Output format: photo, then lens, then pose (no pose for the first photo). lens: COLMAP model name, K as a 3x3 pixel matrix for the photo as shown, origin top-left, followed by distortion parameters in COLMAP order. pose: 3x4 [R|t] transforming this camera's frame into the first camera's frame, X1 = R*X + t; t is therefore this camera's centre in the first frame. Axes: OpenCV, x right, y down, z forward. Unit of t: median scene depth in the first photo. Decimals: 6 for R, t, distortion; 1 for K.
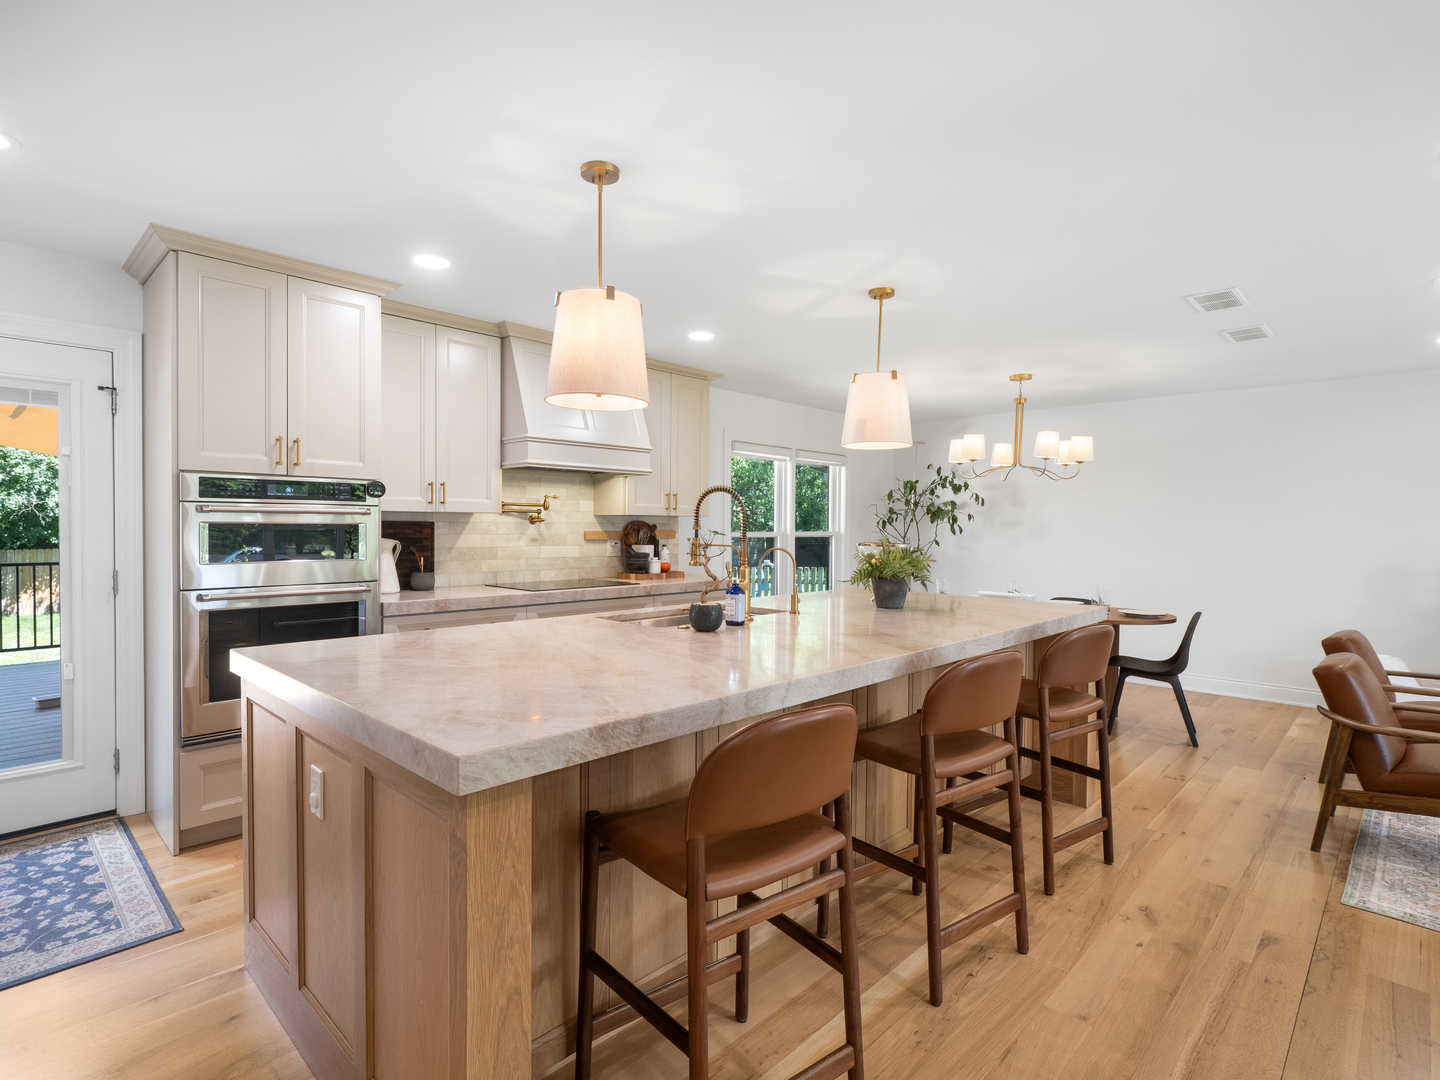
lens RADIAL K [[775.0, 0, 719.4], [0, 775.0, 537.9], [0, 0, 1]] dist [0.007064, 0.000520]
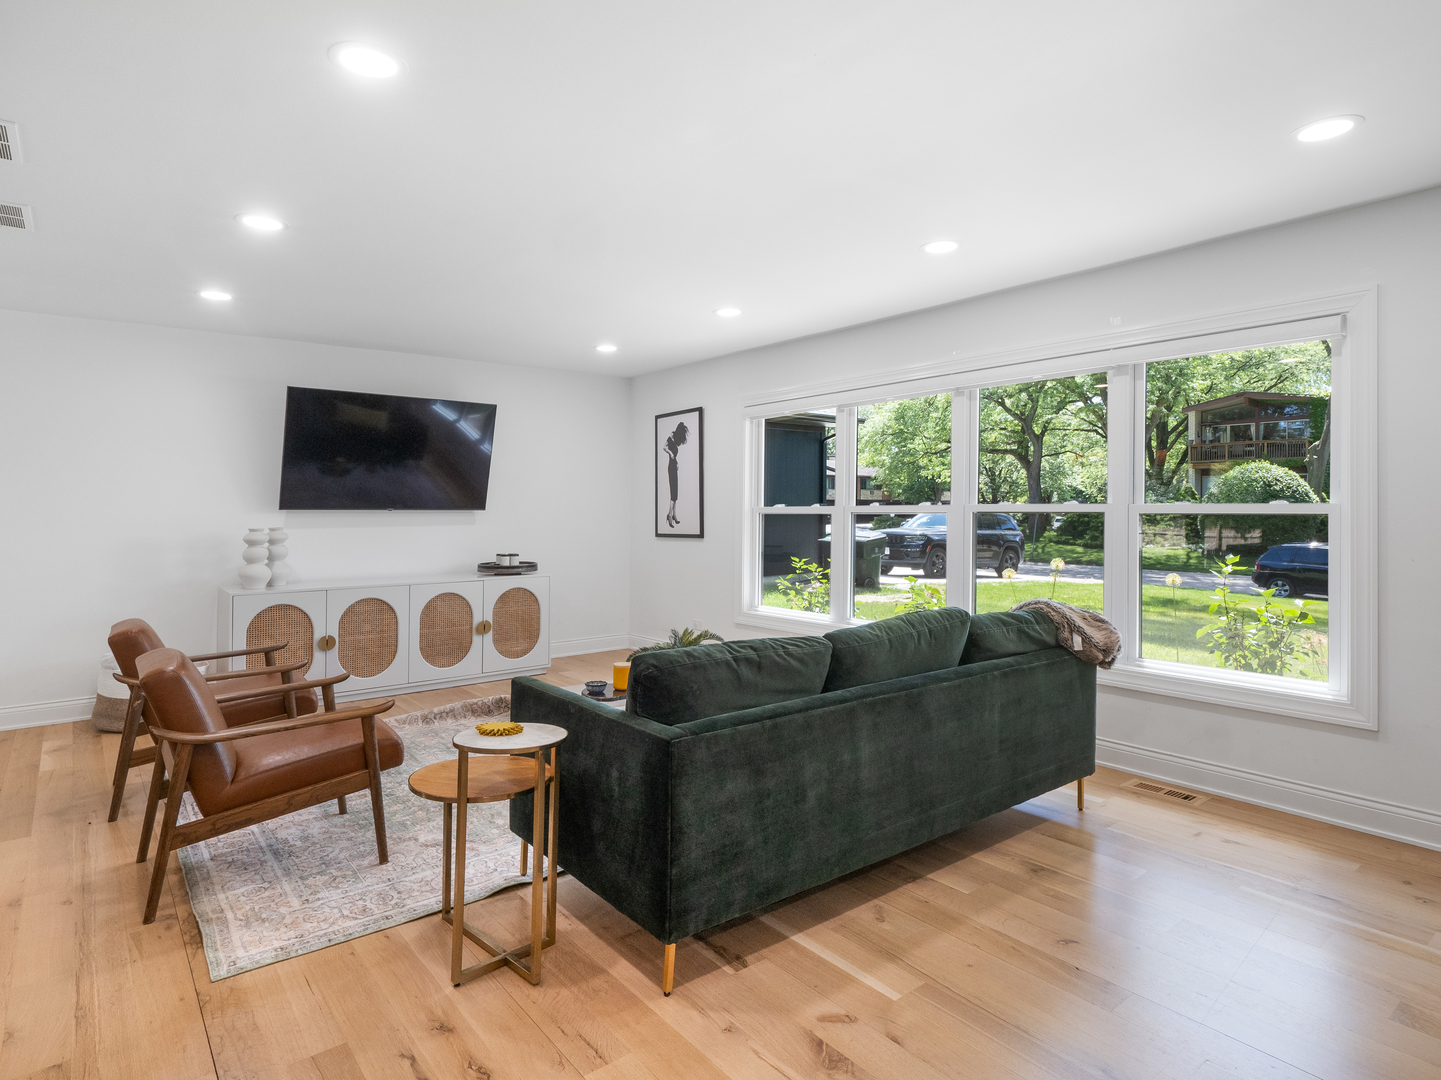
lens RADIAL K [[775.5, 0, 719.6], [0, 775.5, 525.7], [0, 0, 1]] dist [0.007064, 0.000520]
pose [[0.136234, -0.005524, 0.990661, 0.103217], [0.003585, 0.999981, 0.005083, 0.020260], [-0.990670, 0.002859, 0.136252, 0.363489]]
